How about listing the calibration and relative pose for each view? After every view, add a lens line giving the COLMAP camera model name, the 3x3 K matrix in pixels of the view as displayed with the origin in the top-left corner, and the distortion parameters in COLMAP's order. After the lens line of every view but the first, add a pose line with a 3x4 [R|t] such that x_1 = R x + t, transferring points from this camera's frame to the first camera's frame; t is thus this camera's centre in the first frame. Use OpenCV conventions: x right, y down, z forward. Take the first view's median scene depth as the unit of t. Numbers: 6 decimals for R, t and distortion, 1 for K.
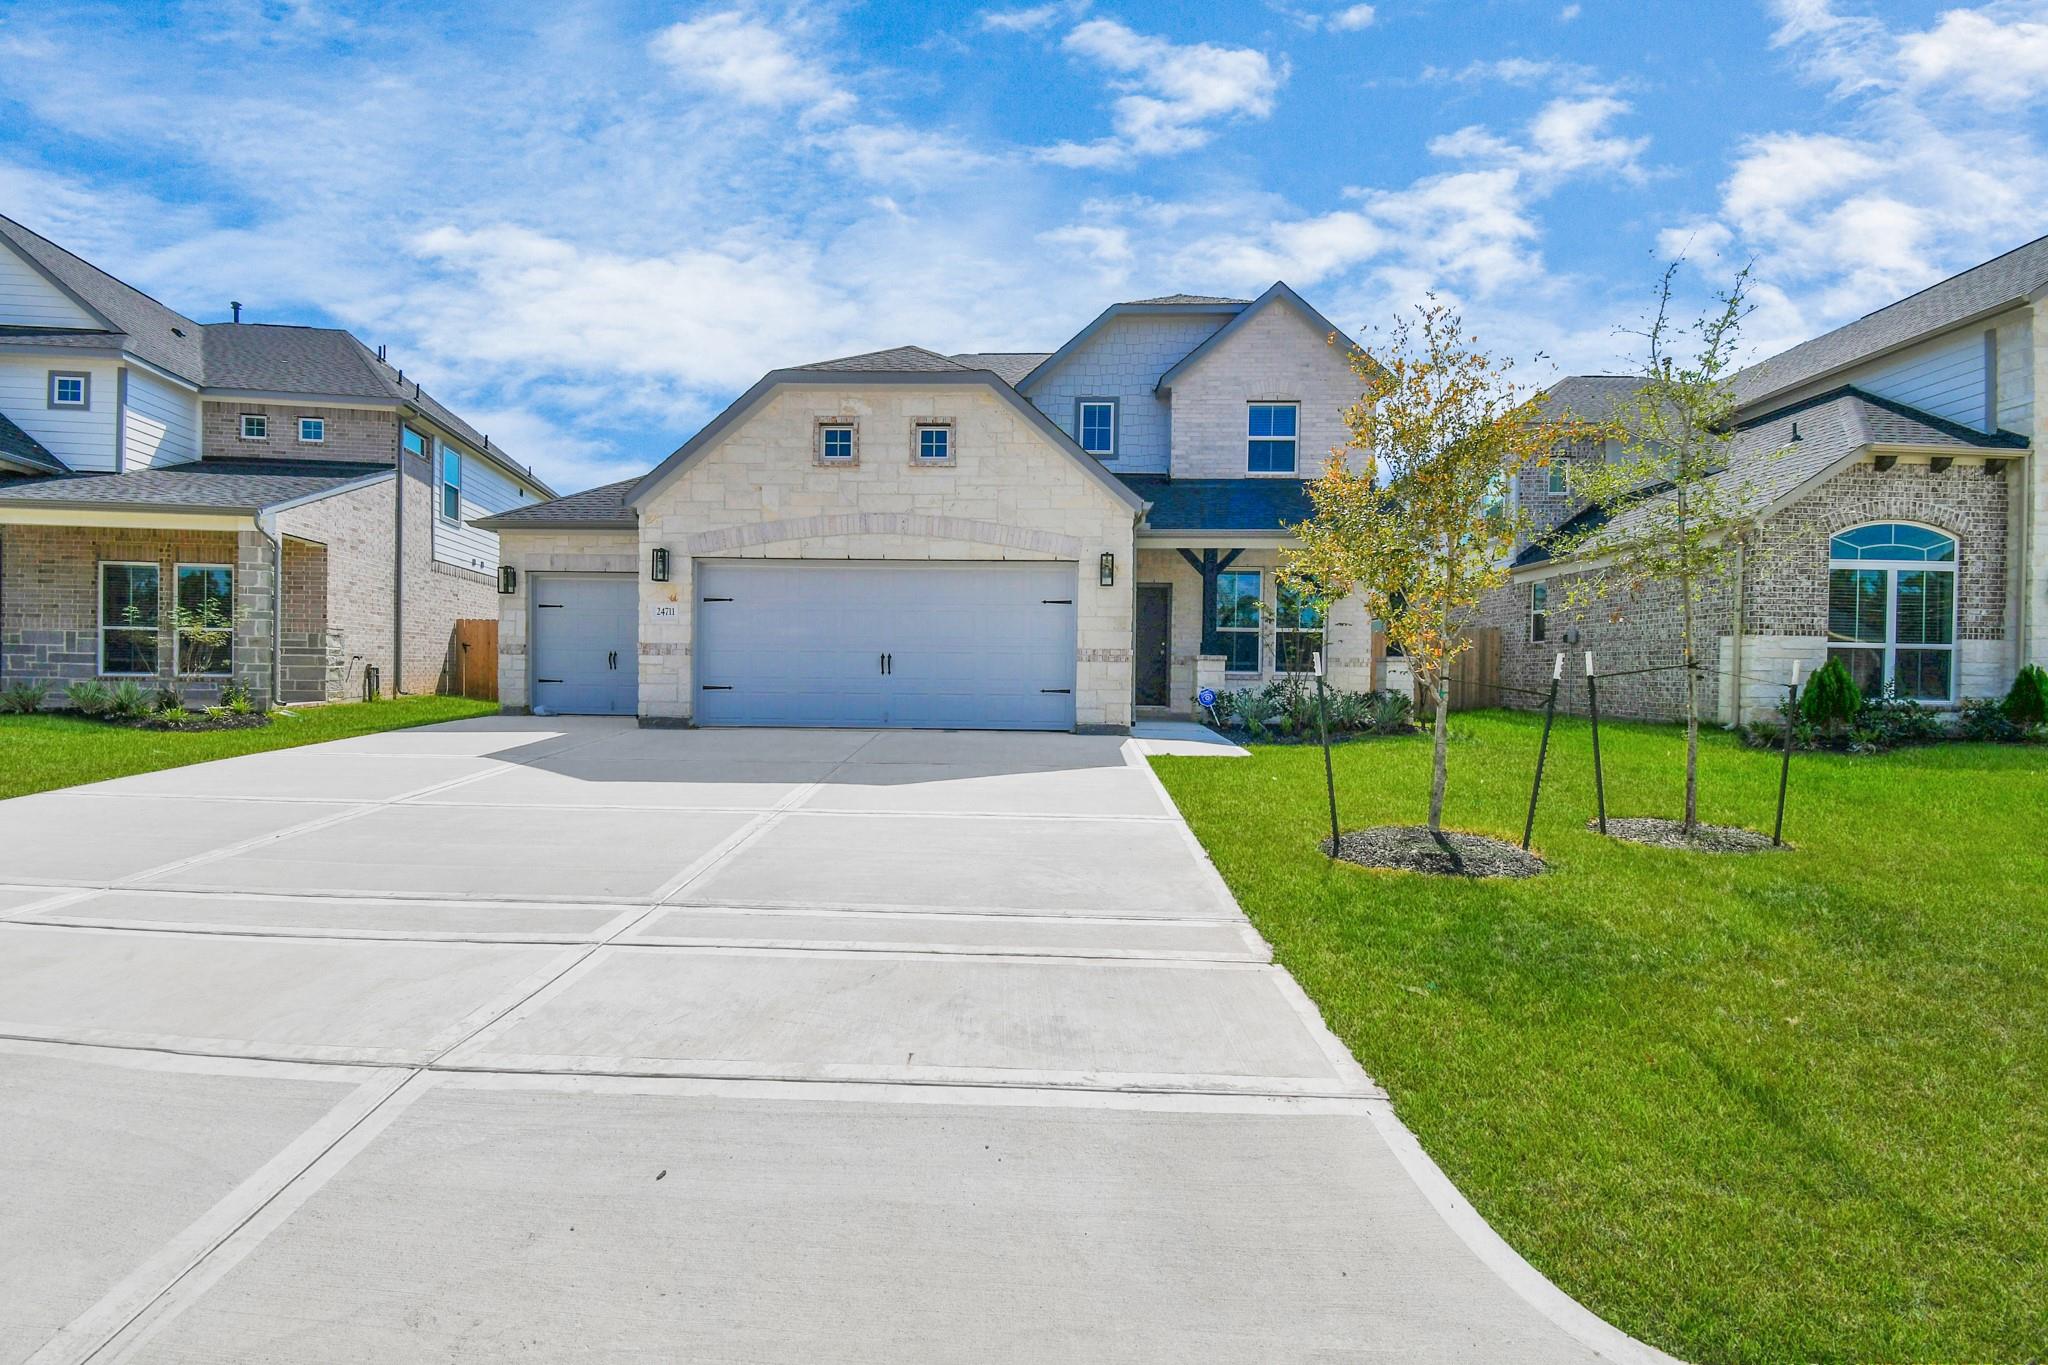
lens RADIAL K [[898.0, 0, 1015.5], [0, 898.0, 685.6], [0, 0, 1]] dist [0.024527, -0.028474]
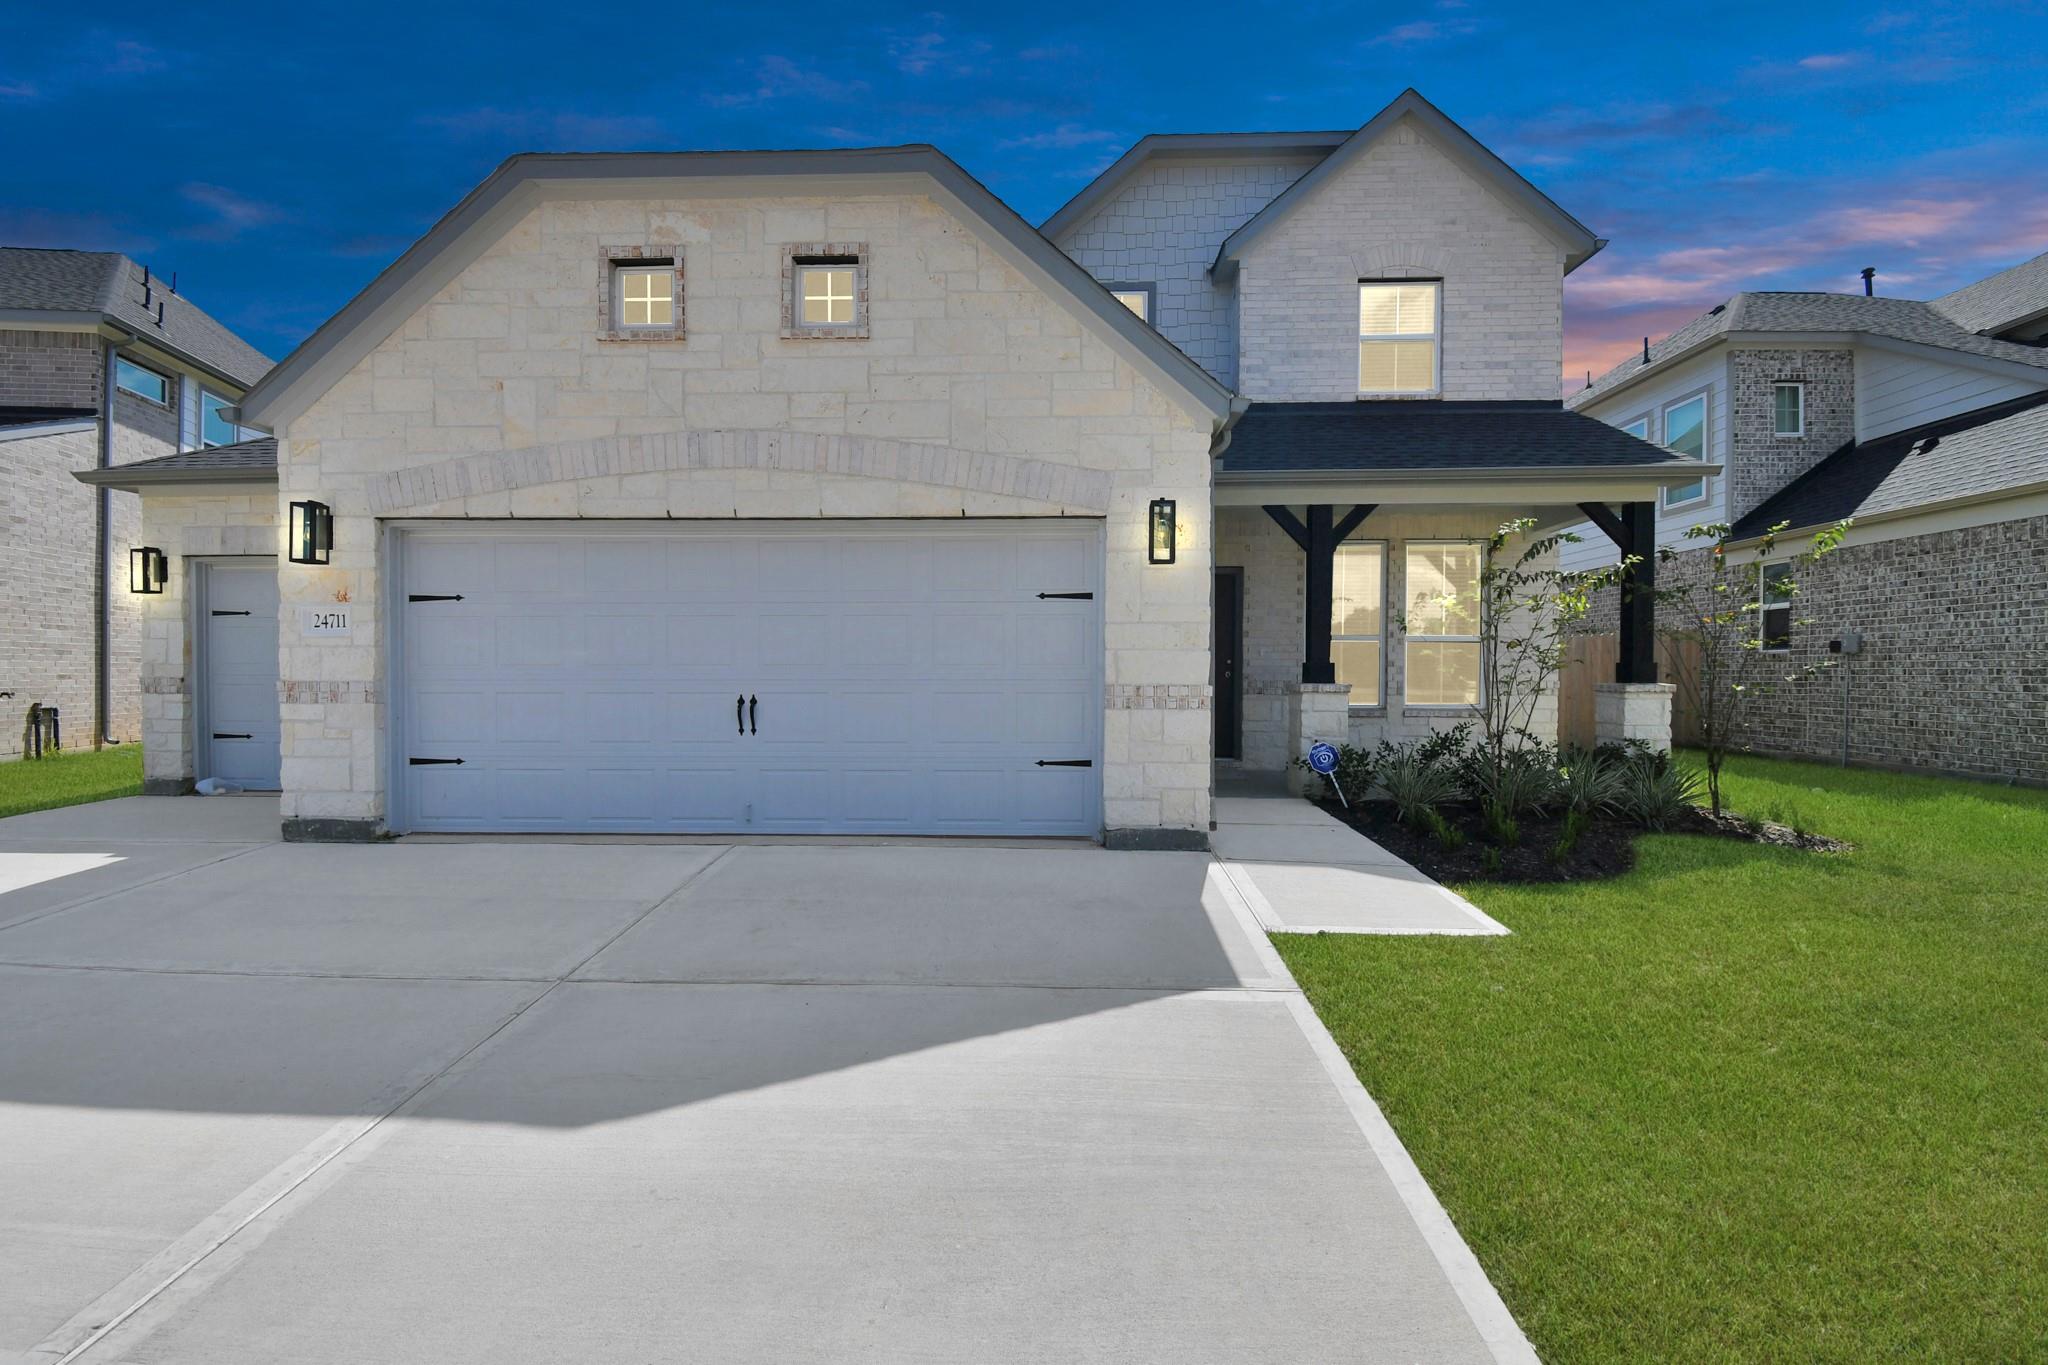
lens RADIAL K [[898.0, 0, 1015.5], [0, 898.0, 685.6], [0, 0, 1]] dist [0.024527, -0.028474]
pose [[0.999942, -0.009787, -0.004604, 0.018579], [0.009786, 0.999952, -0.000258, -0.040178], [0.004606, 0.000213, 0.999989, 0.469674]]
